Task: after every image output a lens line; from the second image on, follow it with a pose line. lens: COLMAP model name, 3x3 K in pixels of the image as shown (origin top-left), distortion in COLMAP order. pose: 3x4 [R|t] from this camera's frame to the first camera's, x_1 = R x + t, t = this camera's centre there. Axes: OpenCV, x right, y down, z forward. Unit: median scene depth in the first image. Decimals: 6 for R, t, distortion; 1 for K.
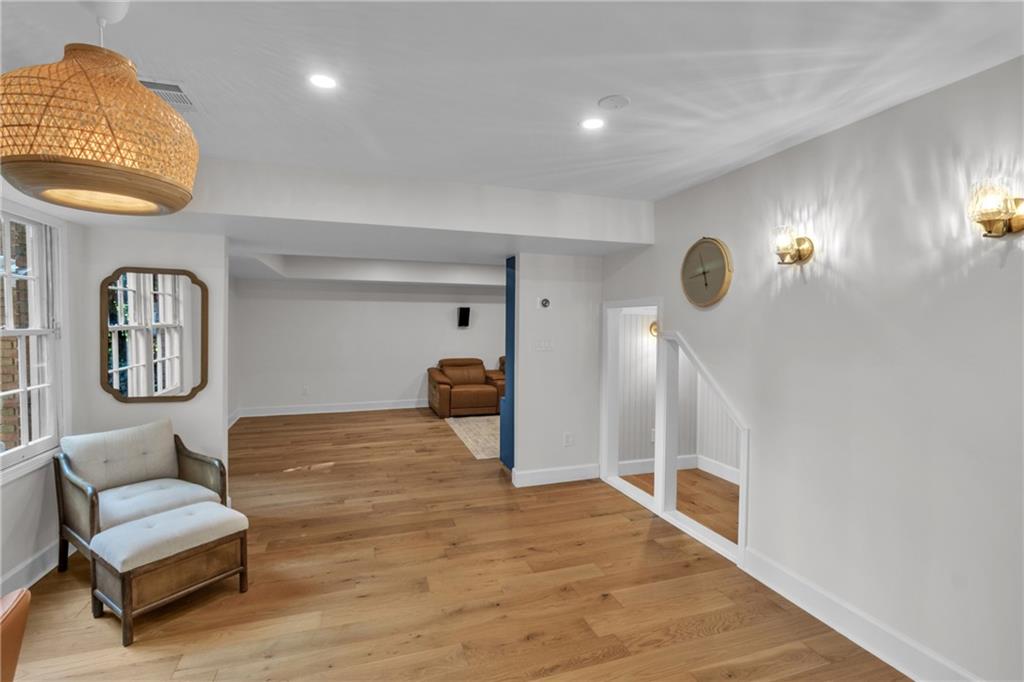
lens RADIAL K [[476.1, 0, 512.0], [0, 476.1, 341.0], [0, 0, 1]] dist [0.001193, -0.000285]
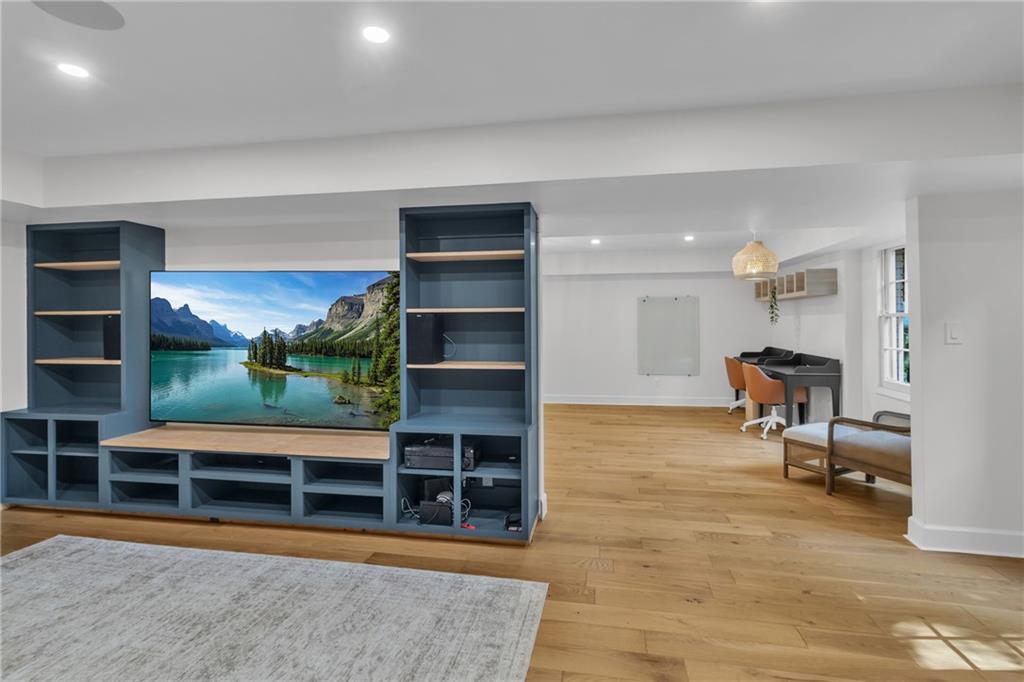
lens RADIAL K [[476.1, 0, 512.0], [0, 476.1, 341.0], [0, 0, 1]] dist [0.001193, -0.000285]
pose [[-0.873235, -0.013004, 0.487126, -0.364004], [0.016932, 0.998231, 0.057000, -0.028550], [-0.487005, 0.058023, -0.871470, 1.907140]]
